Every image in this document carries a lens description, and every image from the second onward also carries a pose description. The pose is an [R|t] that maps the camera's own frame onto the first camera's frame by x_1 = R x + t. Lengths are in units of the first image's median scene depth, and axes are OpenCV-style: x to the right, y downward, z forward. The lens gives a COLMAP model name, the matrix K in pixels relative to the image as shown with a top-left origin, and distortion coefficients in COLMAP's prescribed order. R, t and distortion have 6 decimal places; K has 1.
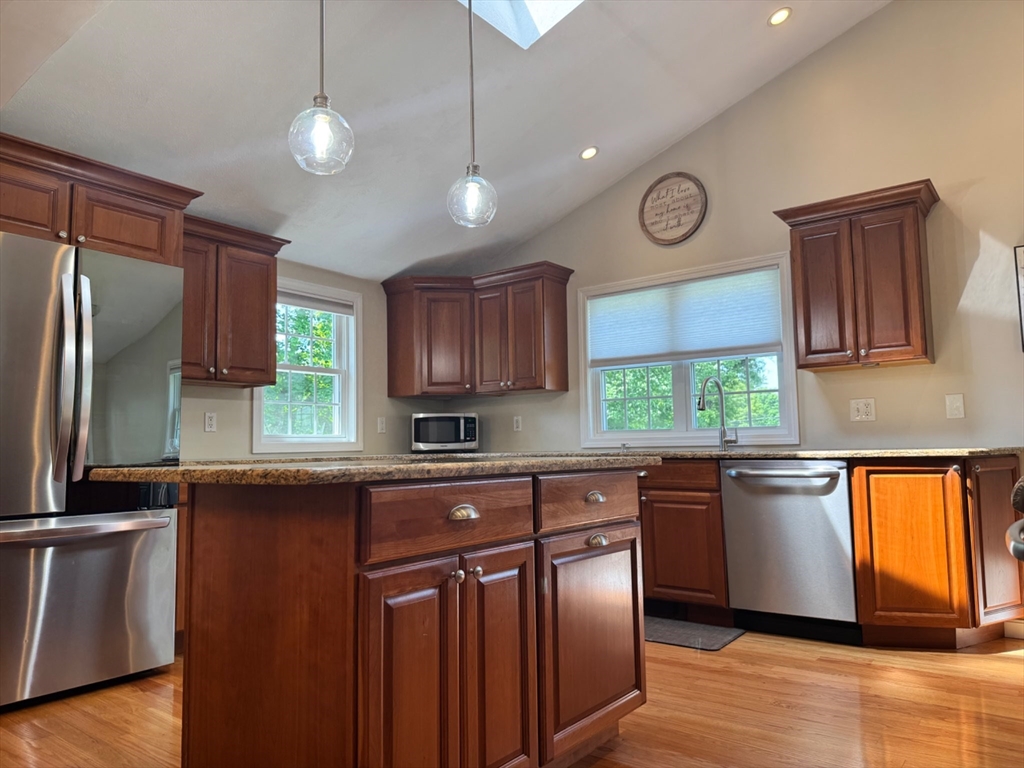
lens RADIAL K [[716.2, 0, 510.1], [0, 716.2, 393.3], [0, 0, 1]] dist [0.012006, -0.001746]
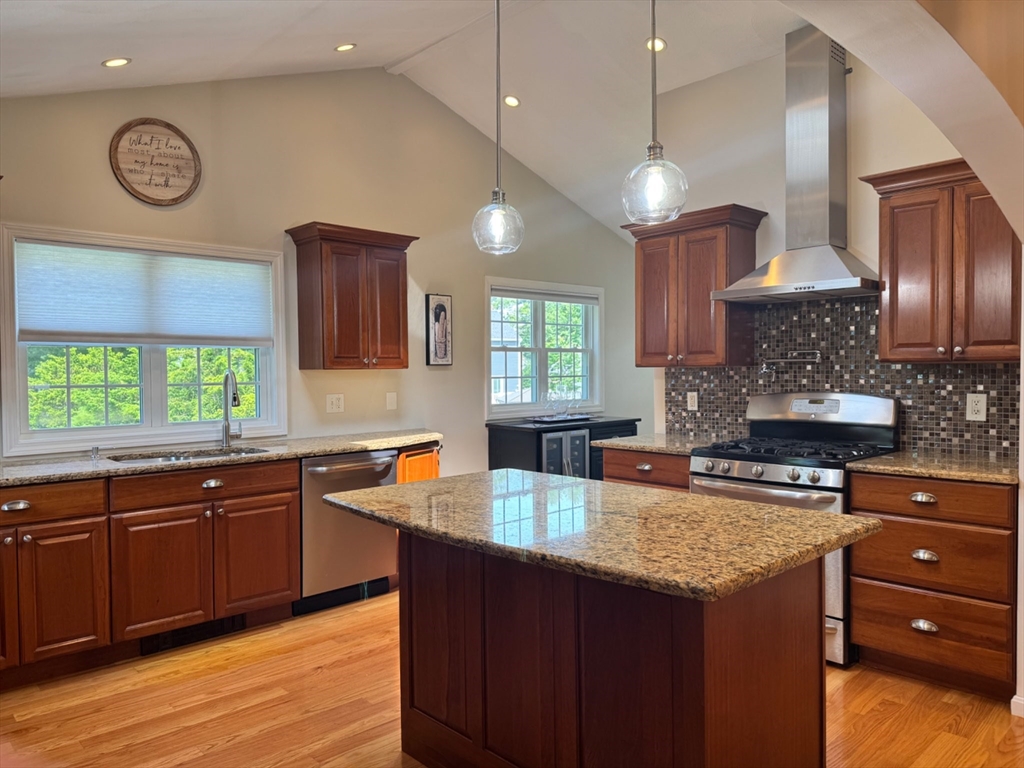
lens RADIAL K [[716.2, 0, 511.5], [0, 716.2, 376.2], [0, 0, 1]] dist [0.012006, -0.001746]
pose [[0.139765, 0.002841, 0.990181, -0.557304], [-0.067662, 0.997686, 0.006688, -0.042446], [-0.987870, -0.067932, 0.139634, 0.463675]]
